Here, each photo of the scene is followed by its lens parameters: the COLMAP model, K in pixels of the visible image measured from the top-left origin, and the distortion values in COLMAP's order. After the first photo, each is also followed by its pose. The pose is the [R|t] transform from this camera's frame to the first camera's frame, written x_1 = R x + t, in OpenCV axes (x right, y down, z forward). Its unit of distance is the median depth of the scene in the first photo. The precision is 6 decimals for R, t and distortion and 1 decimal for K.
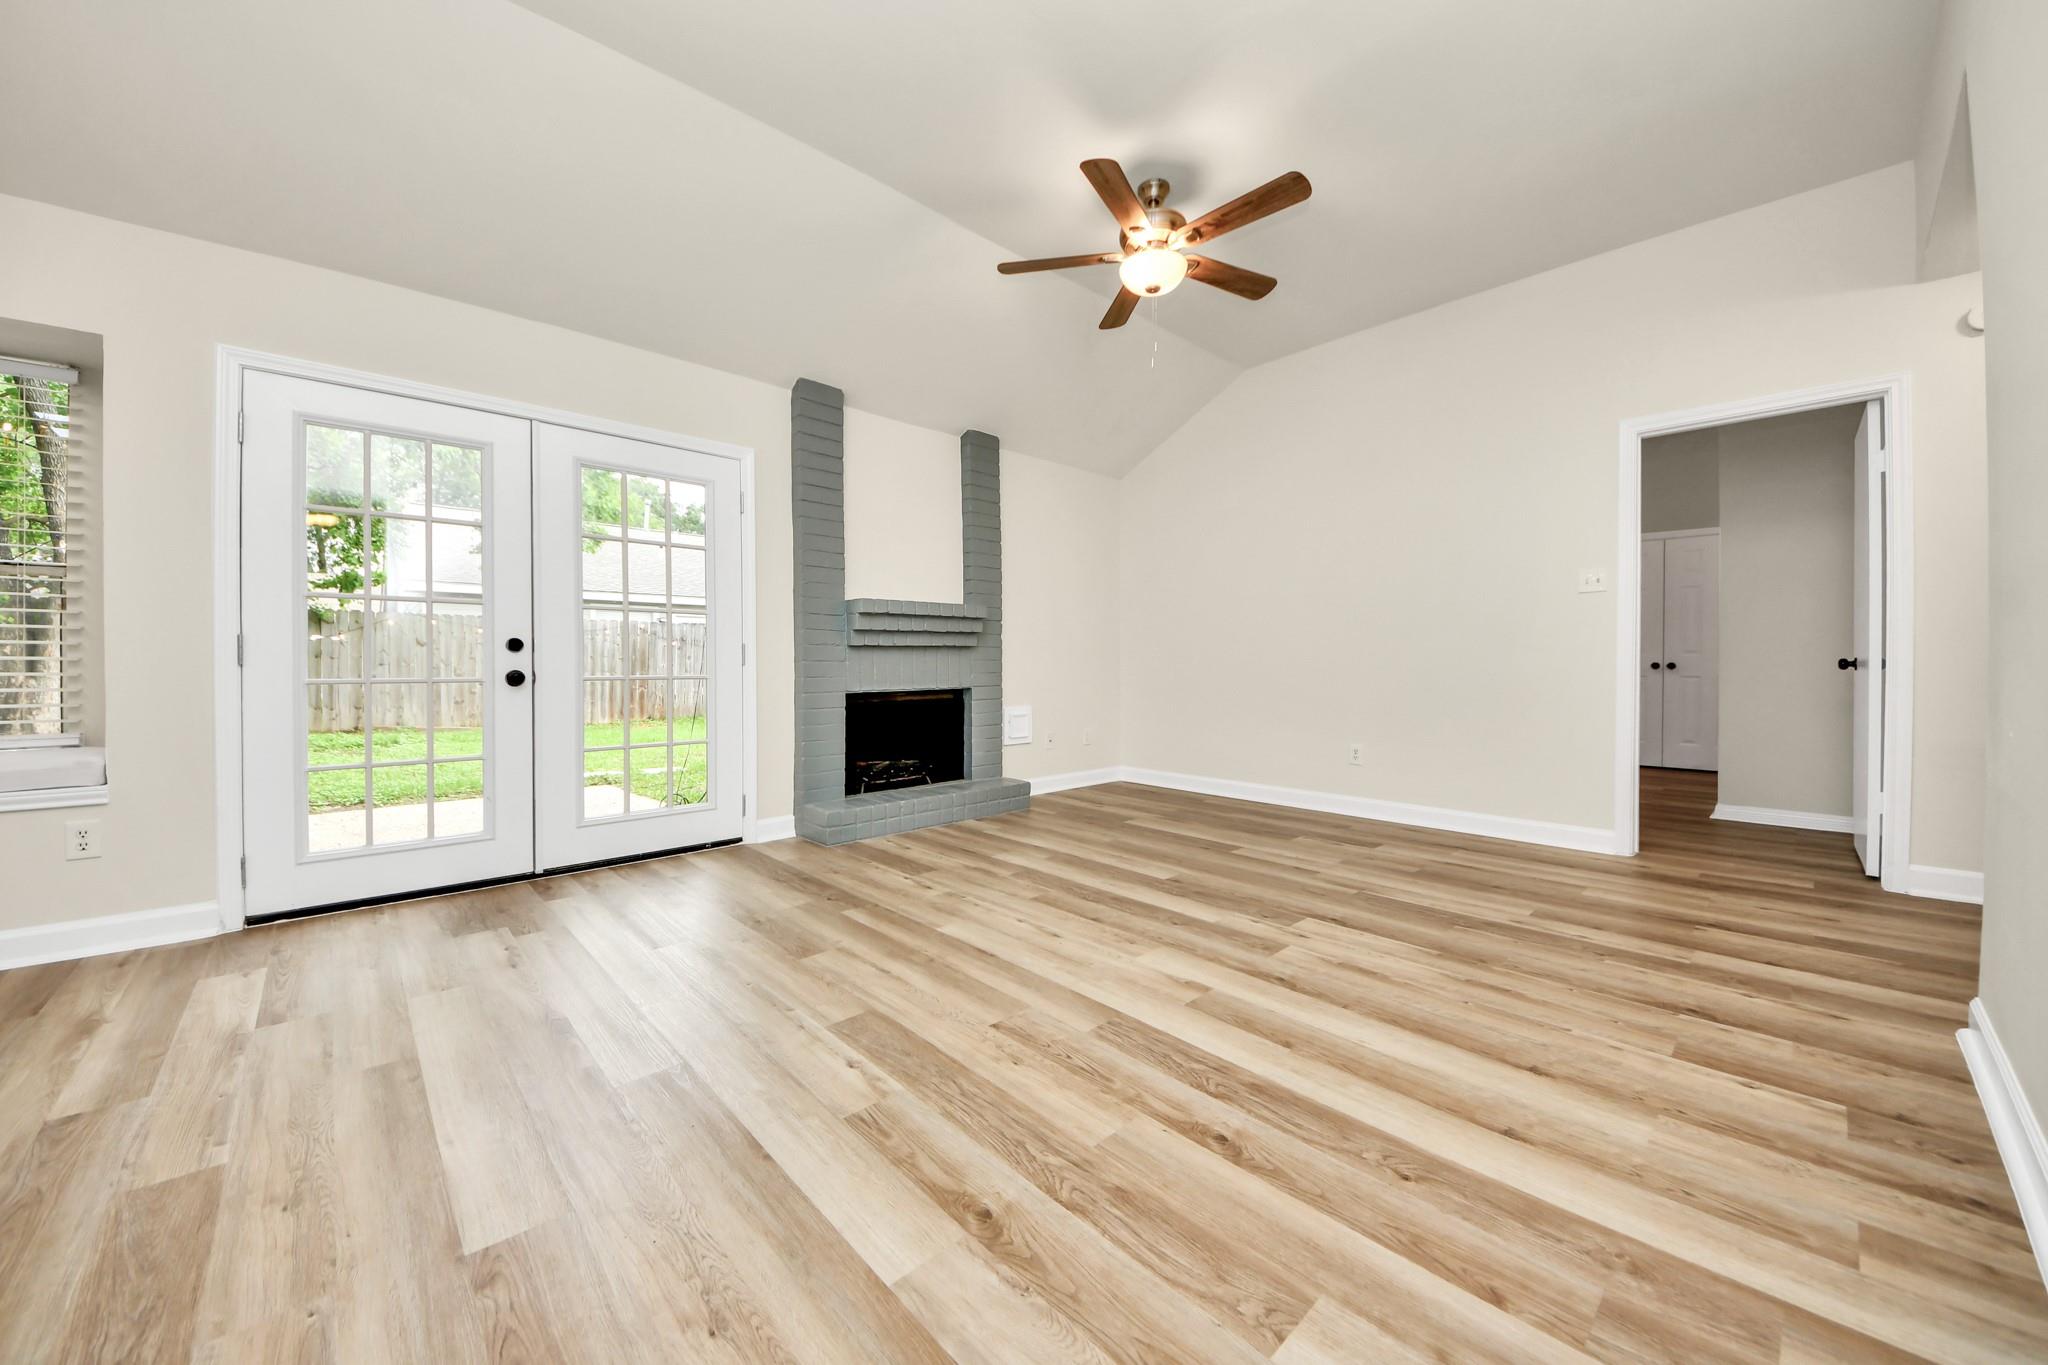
lens RADIAL K [[728.0, 0, 1020.7], [0, 728.0, 668.6], [0, 0, 1]] dist [0.017509, -0.006548]
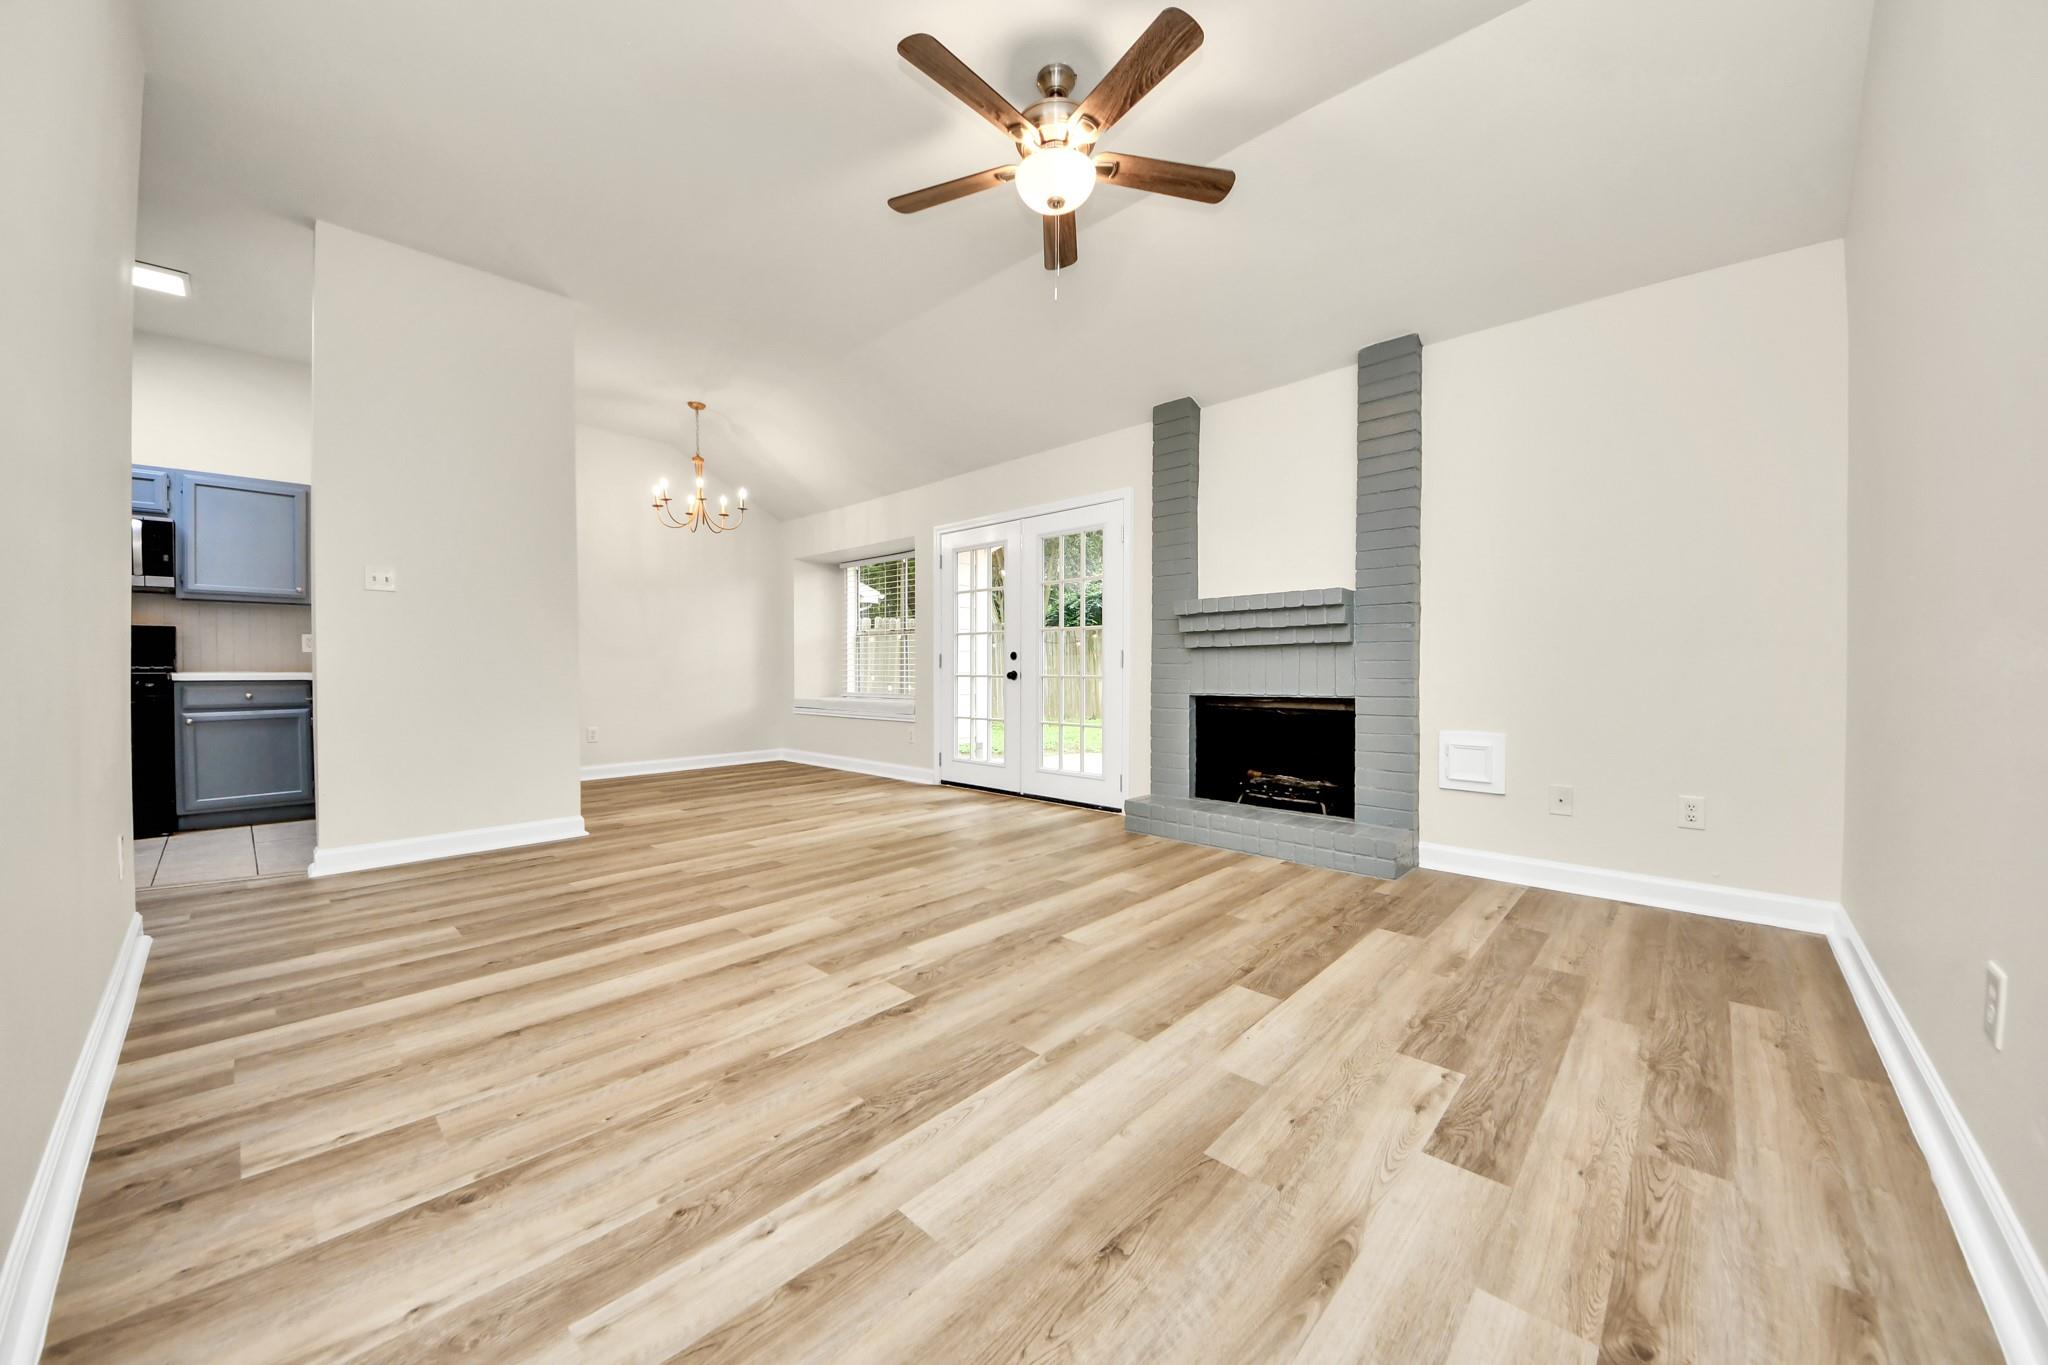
lens RADIAL K [[751.9, 0, 1034.4], [0, 751.9, 684.5], [0, 0, 1]] dist [0.016027, -0.008203]
pose [[0.069826, 0.019798, -0.997363, 1.333234], [-0.006613, 0.999790, 0.019383, -0.000168], [0.997537, 0.005242, 0.069942, 1.206343]]
